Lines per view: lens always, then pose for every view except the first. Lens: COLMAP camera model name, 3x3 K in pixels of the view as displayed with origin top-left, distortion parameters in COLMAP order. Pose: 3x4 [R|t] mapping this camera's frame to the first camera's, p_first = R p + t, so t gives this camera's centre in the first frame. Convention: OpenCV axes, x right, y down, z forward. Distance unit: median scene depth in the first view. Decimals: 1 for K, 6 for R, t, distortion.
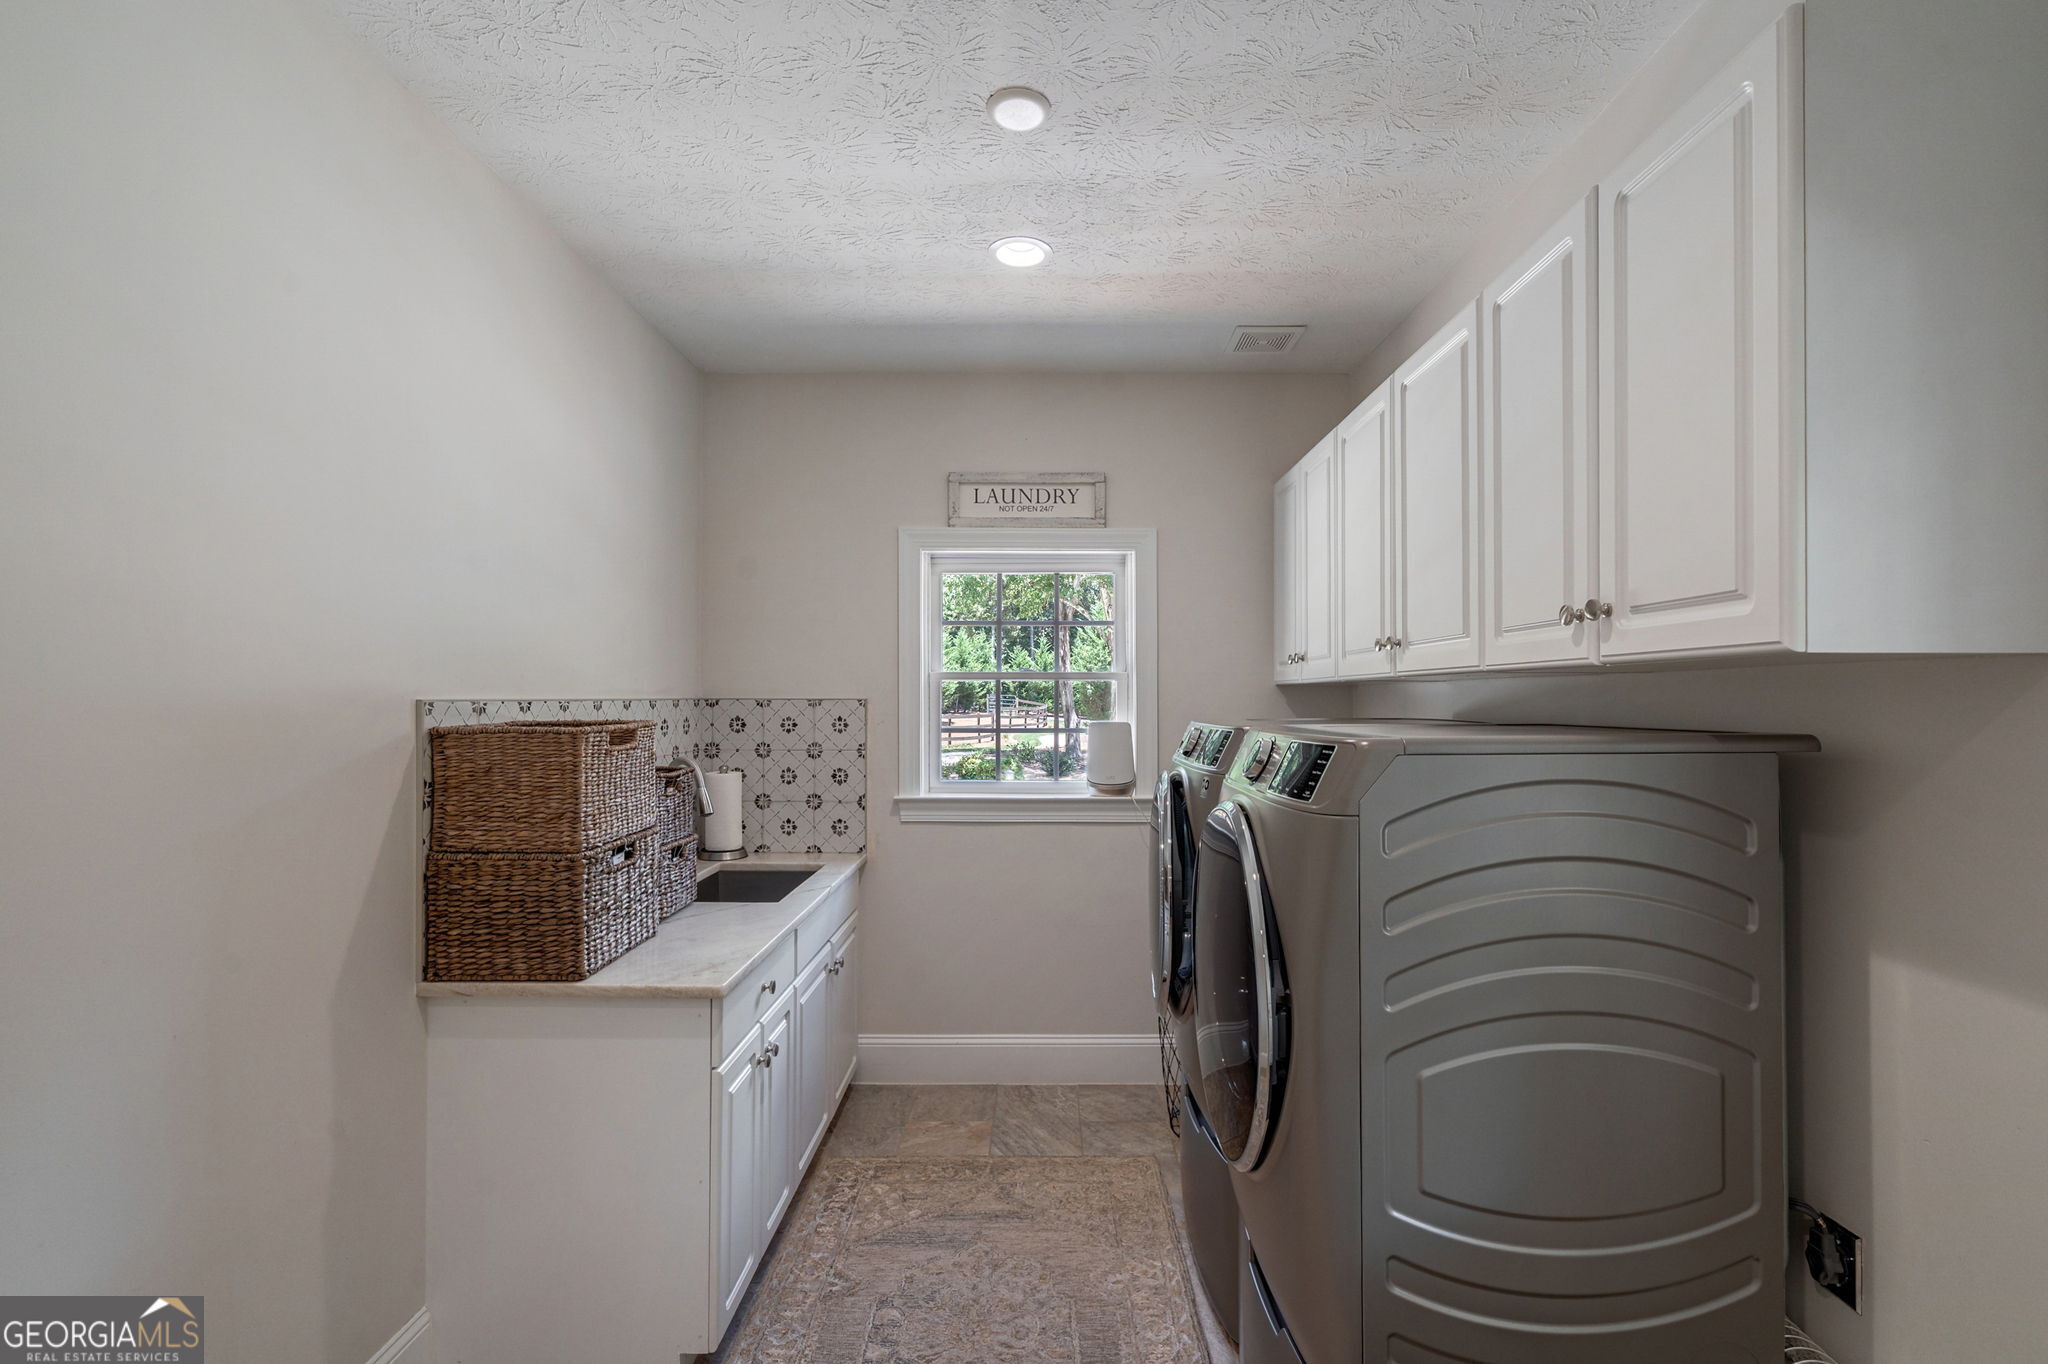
lens RADIAL K [[931.8, 0, 1028.0], [0, 931.8, 692.6], [0, 0, 1]] dist [-0.004621, 0.001529]
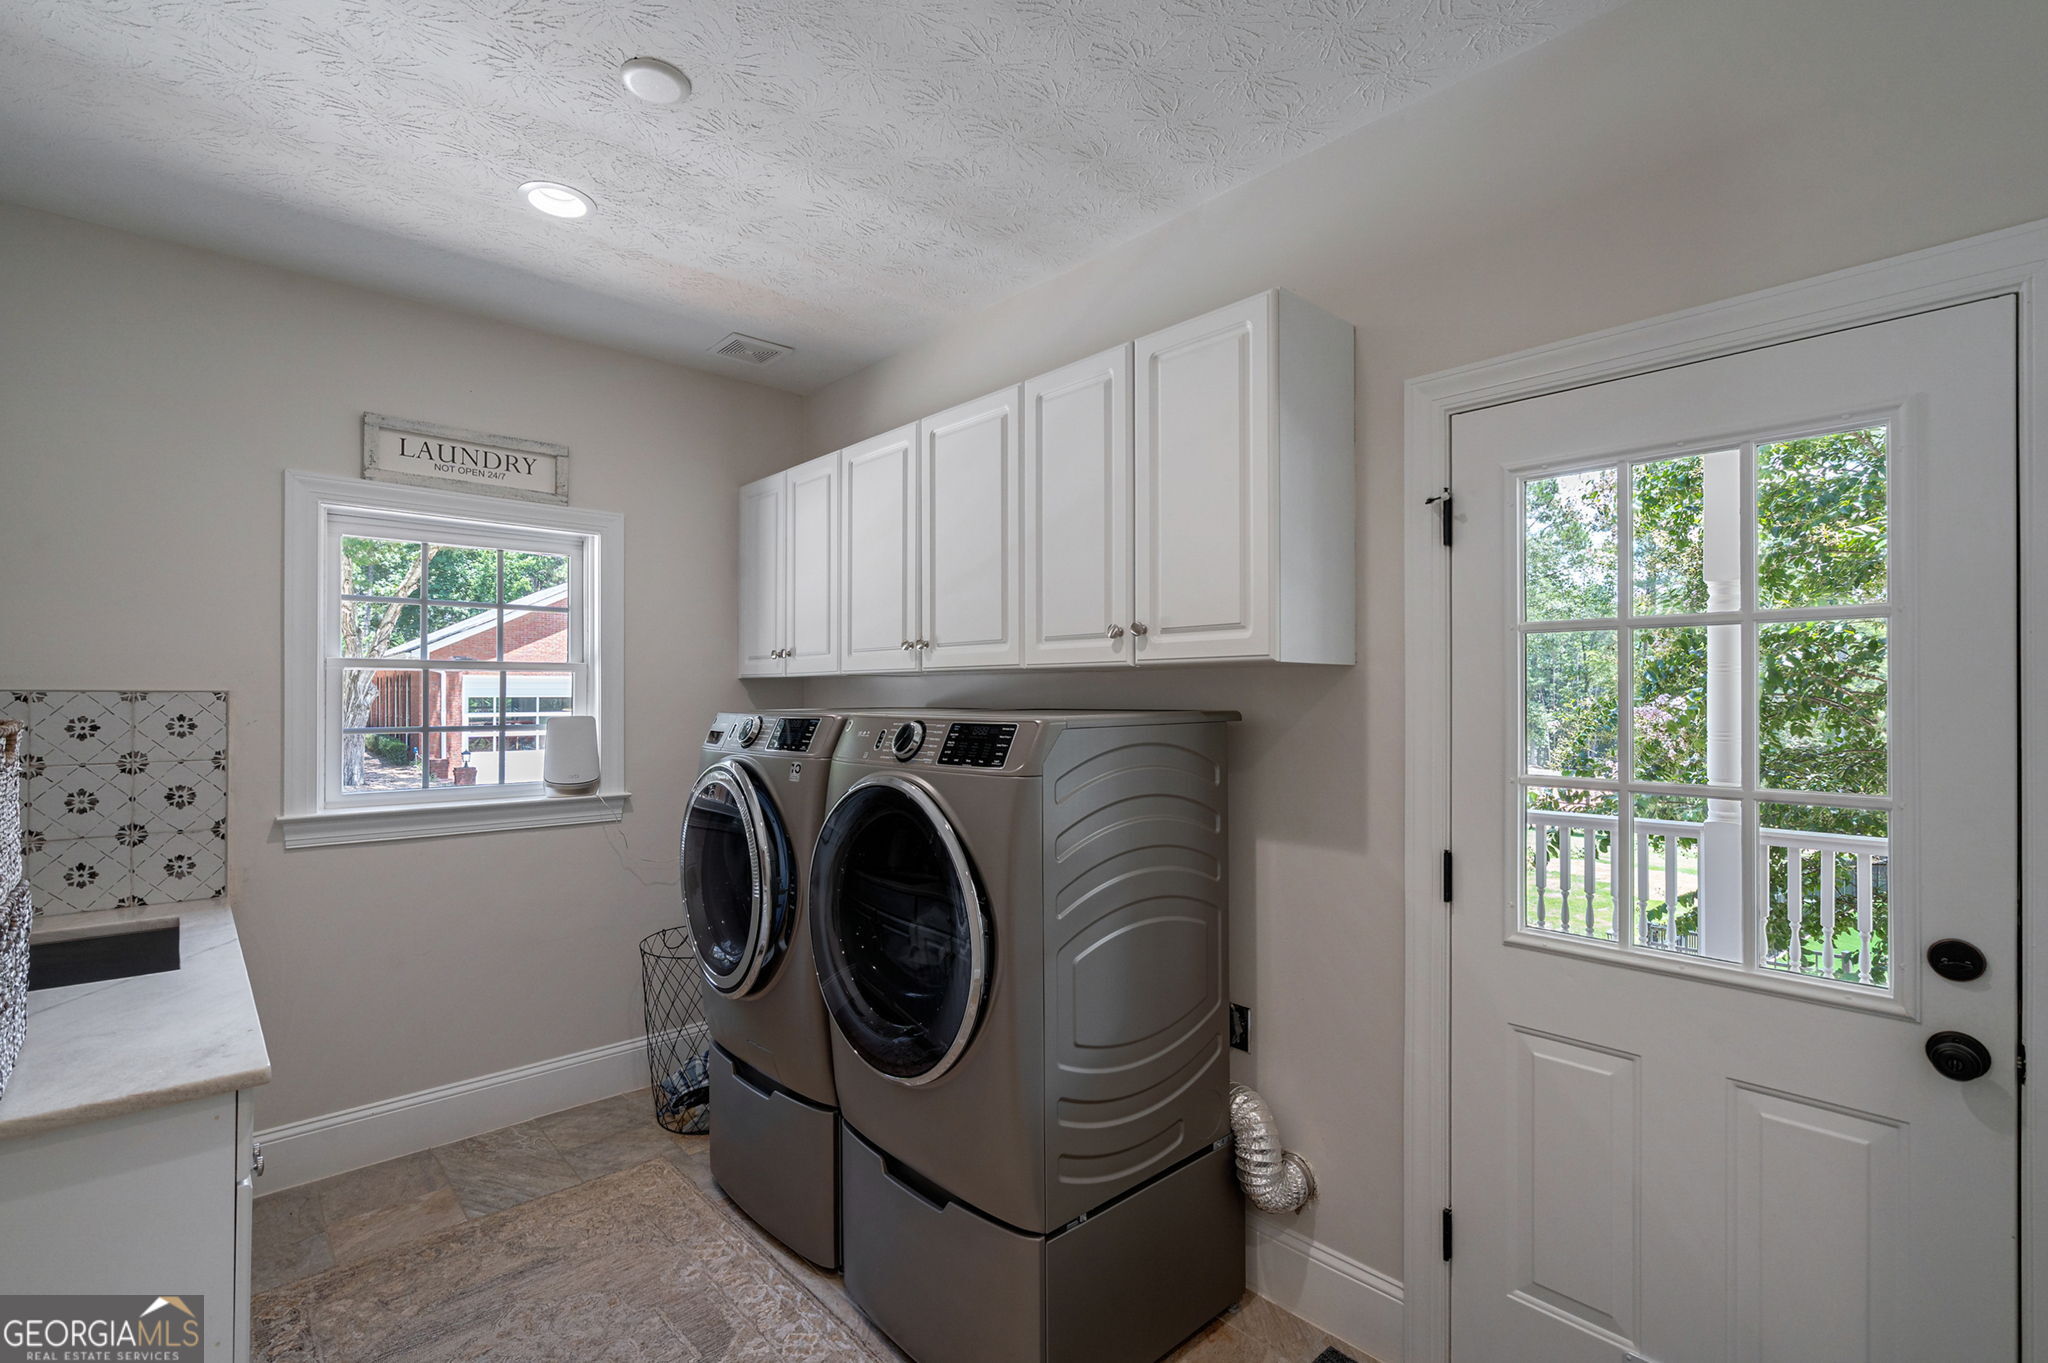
lens RADIAL K [[931.8, 0, 1029.3], [0, 931.8, 685.0], [0, 0, 1]] dist [-0.004621, 0.001529]
pose [[0.730193, 0.007068, 0.683204, -0.270071], [-0.004020, 0.999974, -0.006049, 0.005105], [-0.683229, 0.001670, 0.730202, 0.017871]]
